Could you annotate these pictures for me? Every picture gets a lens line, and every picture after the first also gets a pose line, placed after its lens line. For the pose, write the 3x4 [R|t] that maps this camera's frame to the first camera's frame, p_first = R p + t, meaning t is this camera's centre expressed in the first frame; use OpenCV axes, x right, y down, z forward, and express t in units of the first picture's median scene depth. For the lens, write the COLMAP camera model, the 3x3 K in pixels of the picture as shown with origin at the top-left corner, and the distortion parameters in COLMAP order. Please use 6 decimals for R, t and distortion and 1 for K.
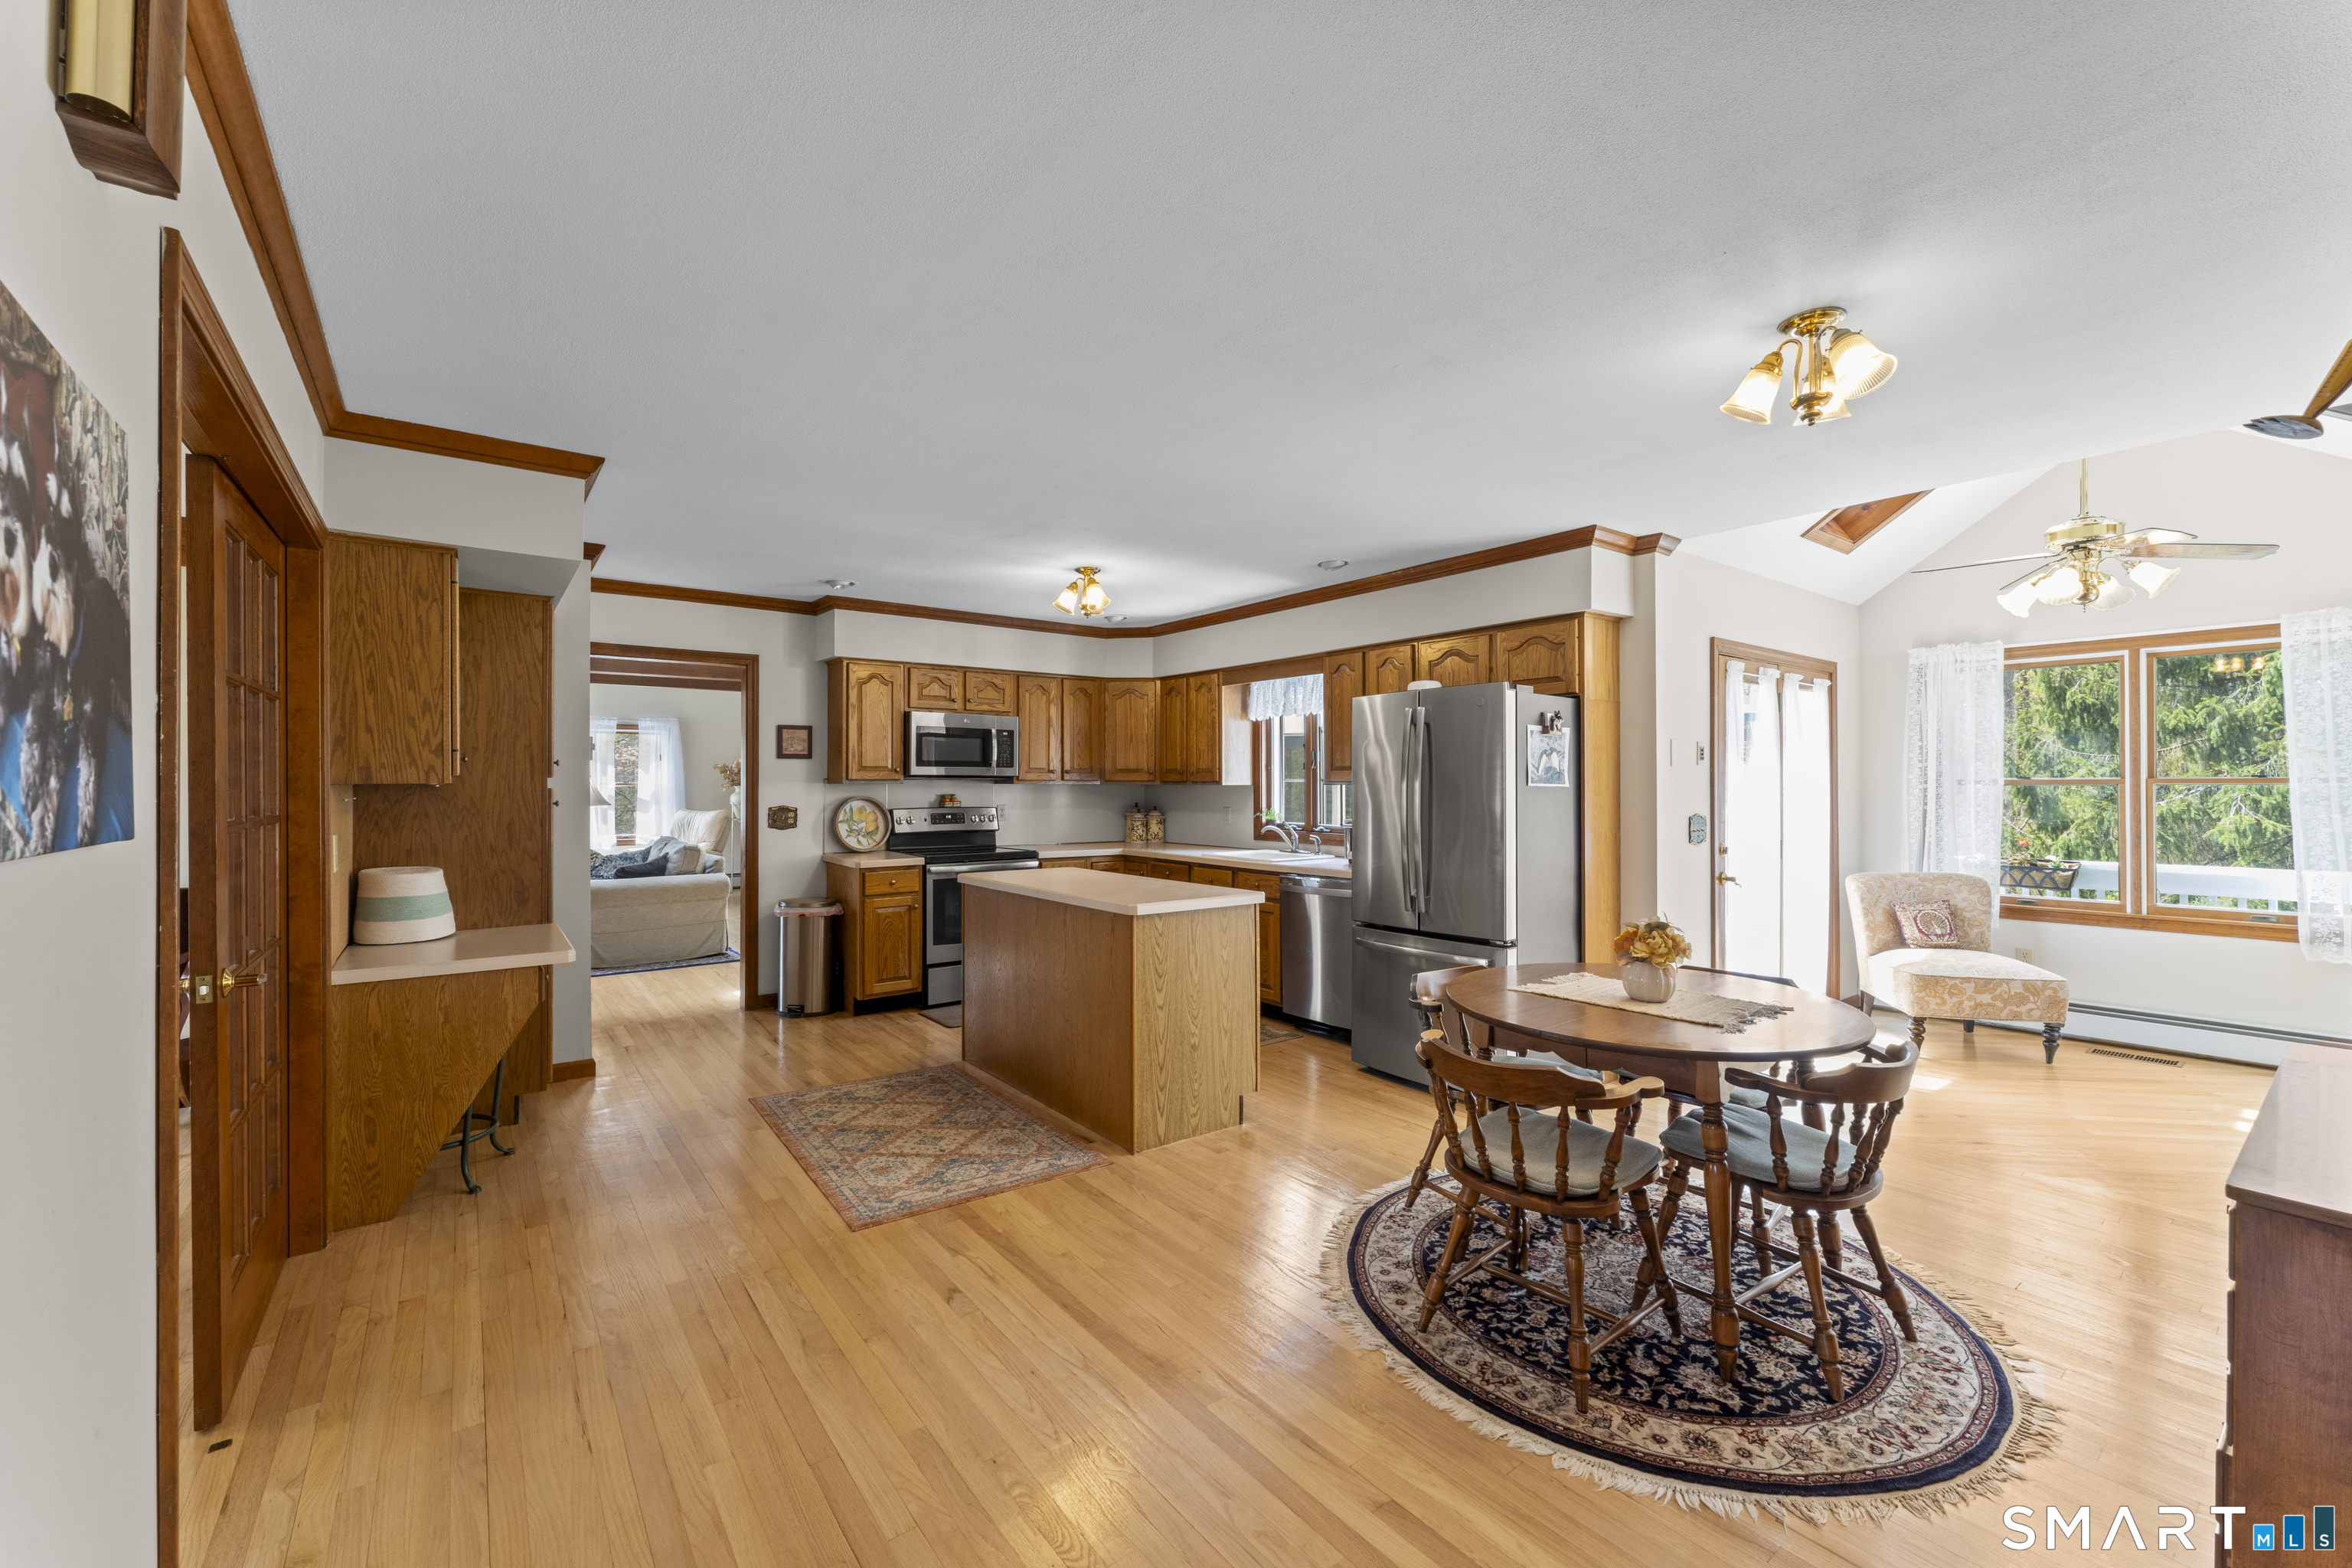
lens RADIAL K [[942.4, 0, 1181.6], [0, 942.4, 782.8], [0, 0, 1]] dist [-0.000961, -0.000166]
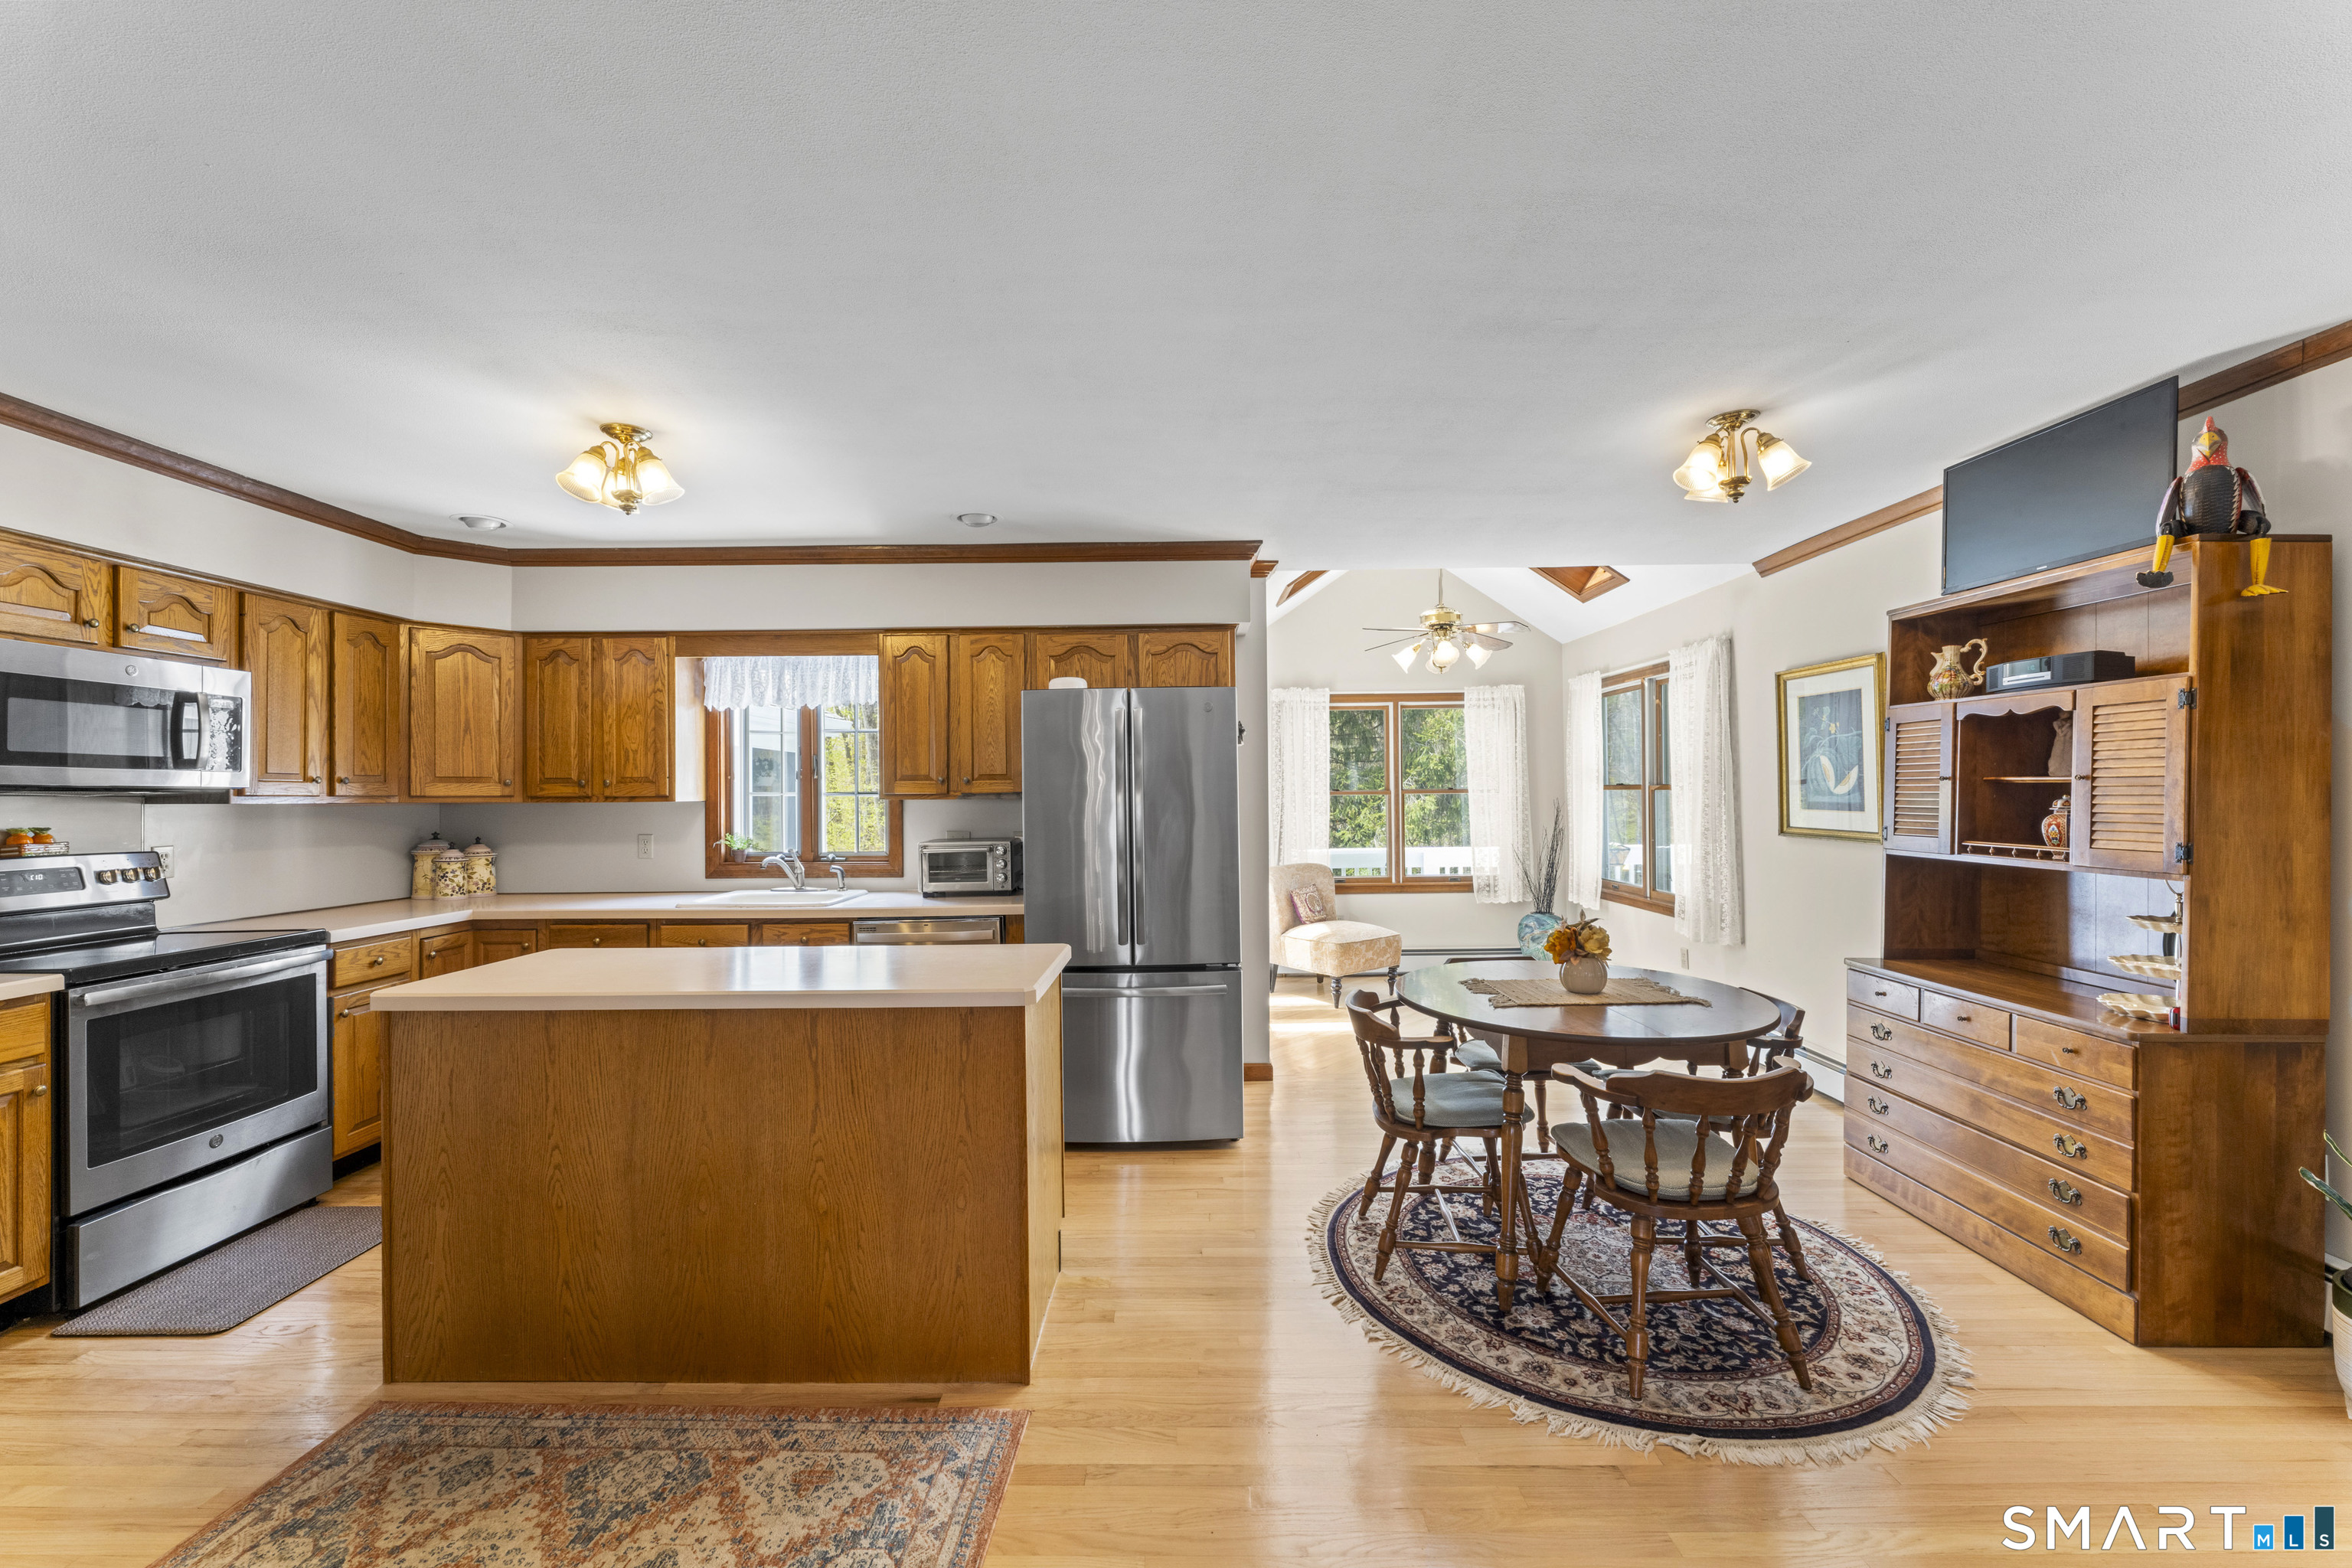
lens RADIAL K [[938.5, 0, 1172.2], [0, 938.5, 782.2], [0, 0, 1]] dist [0.000936, -0.002083]
pose [[0.613645, 0.006361, 0.789557, -0.374150], [0.006814, 0.999888, -0.013351, -0.000209], [-0.789553, 0.013573, 0.613533, 0.404188]]
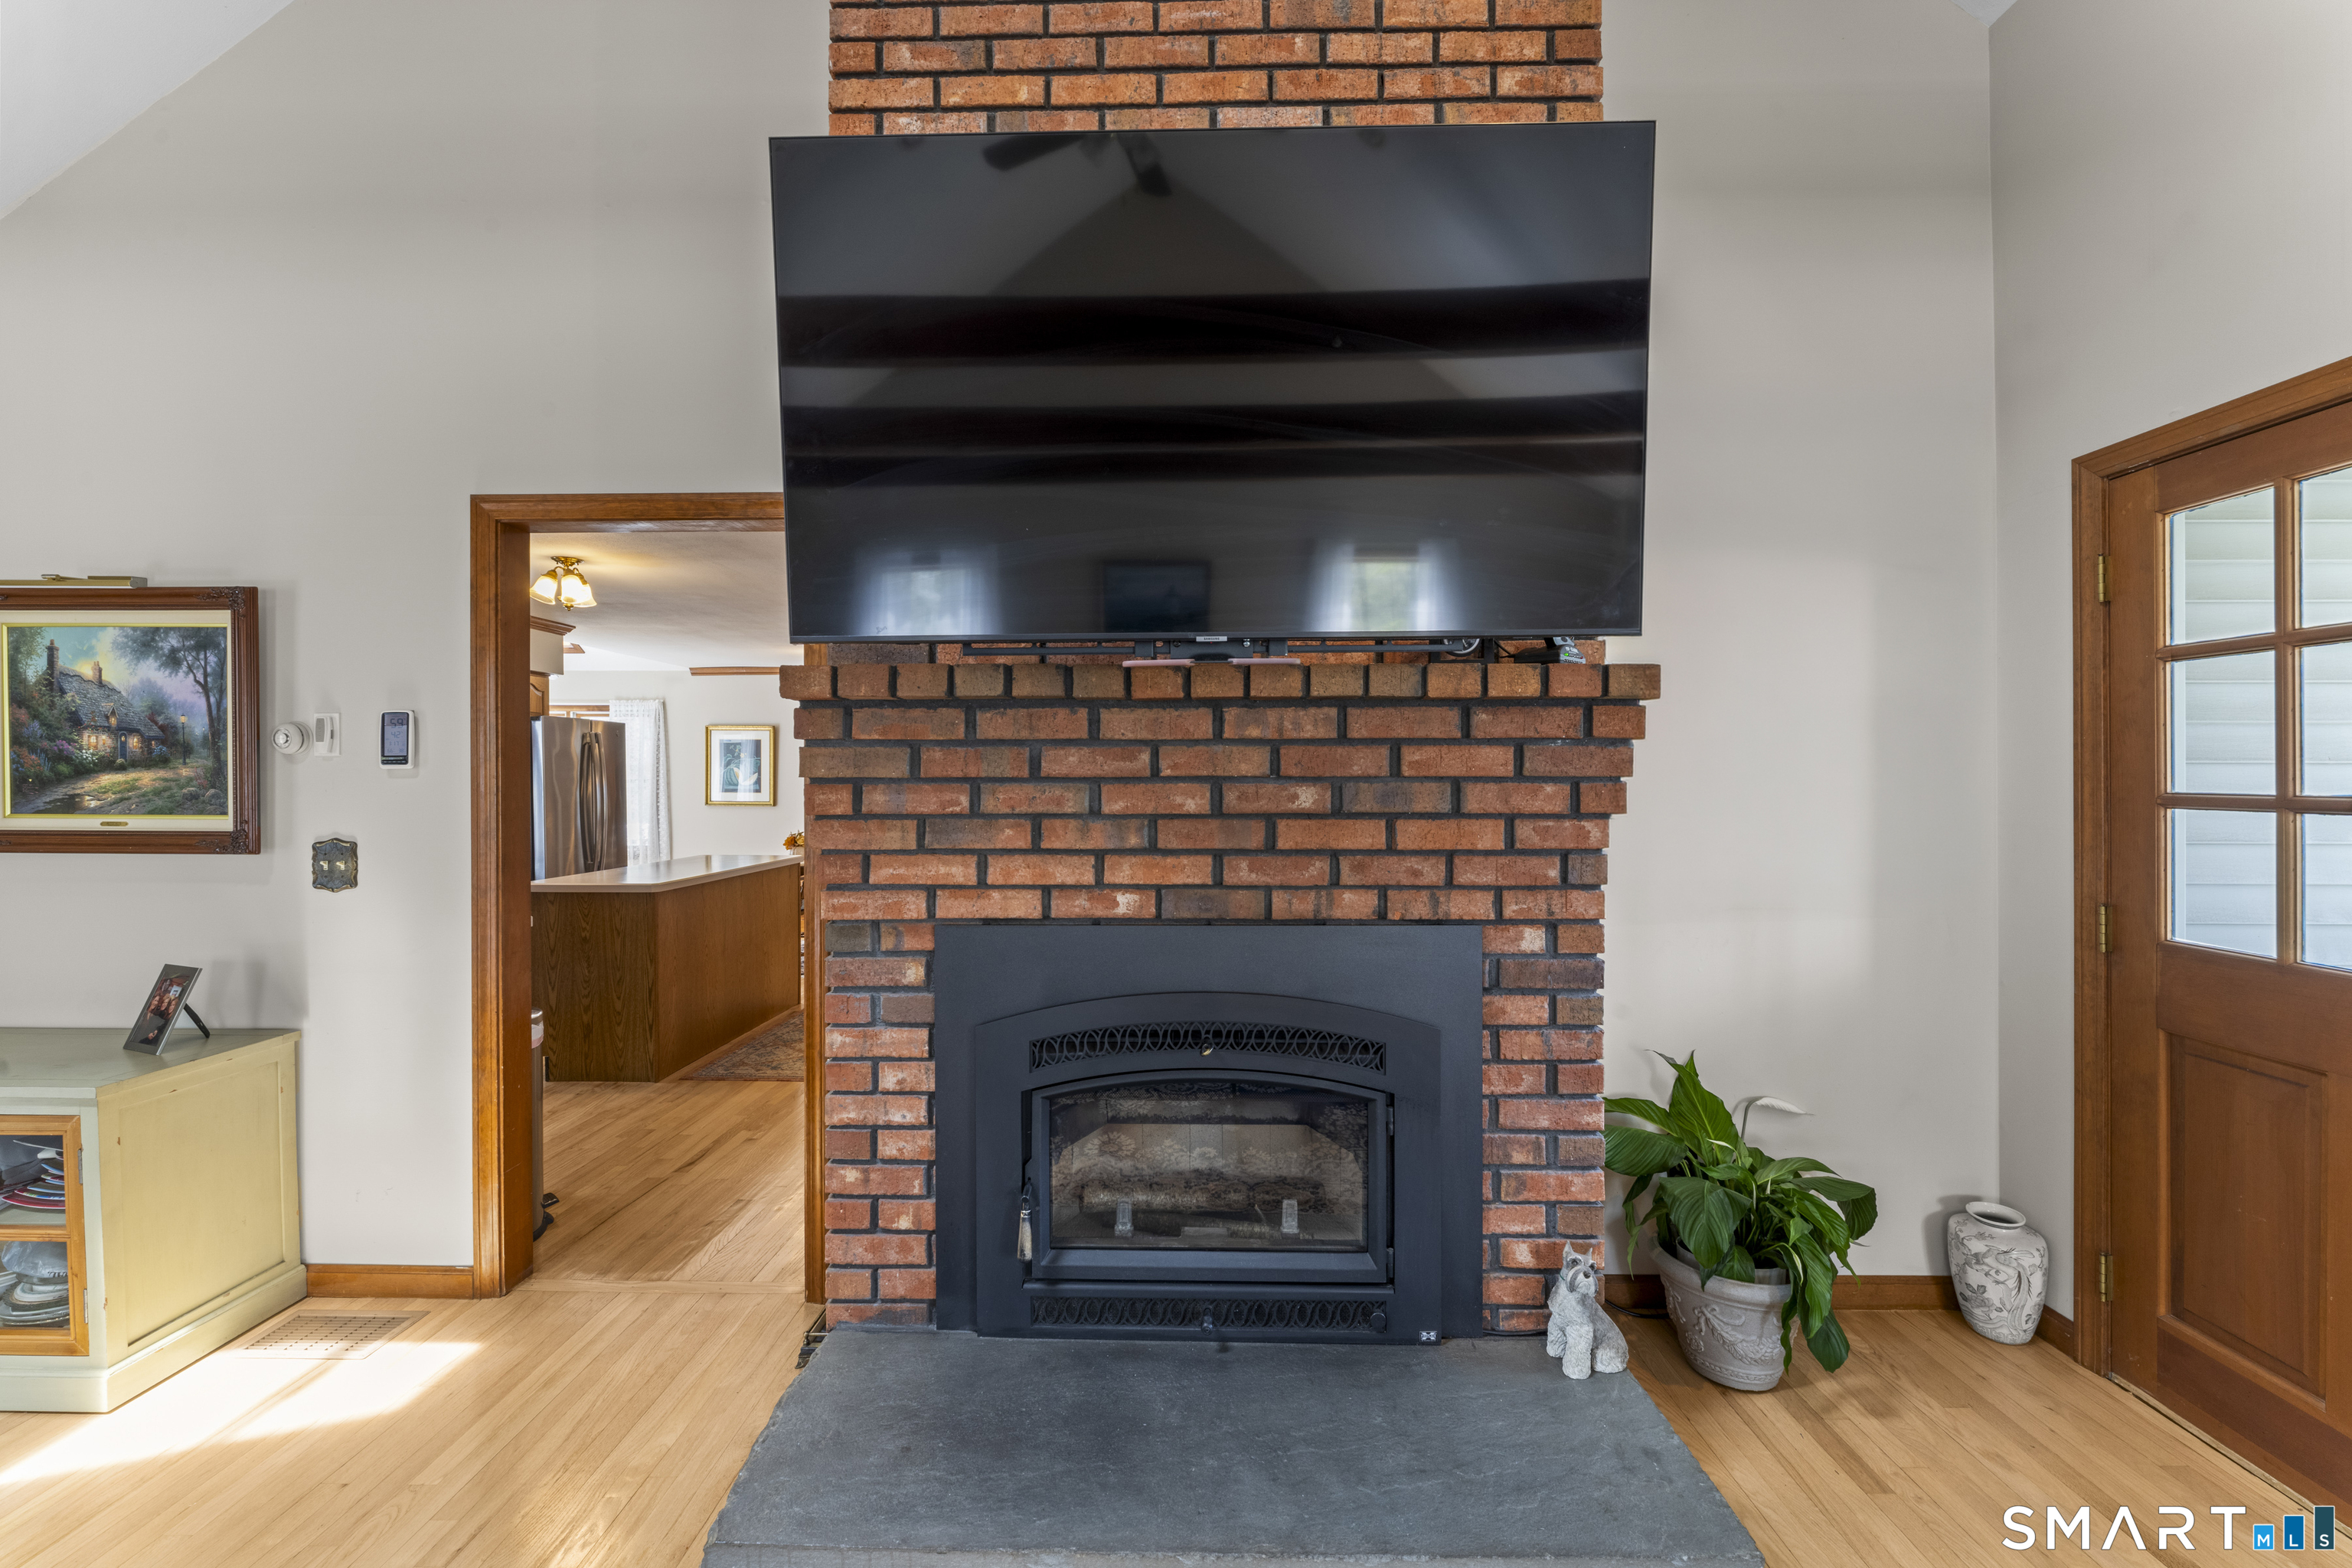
lens RADIAL K [[938.5, 0, 1172.2], [0, 938.5, 782.2], [0, 0, 1]] dist [0.000936, -0.002083]
pose [[-0.779751, 0.000580, 0.626090, -1.250479], [0.000701, 1.000000, -0.000053, -0.001597], [-0.626090, 0.000398, -0.779751, 1.447346]]
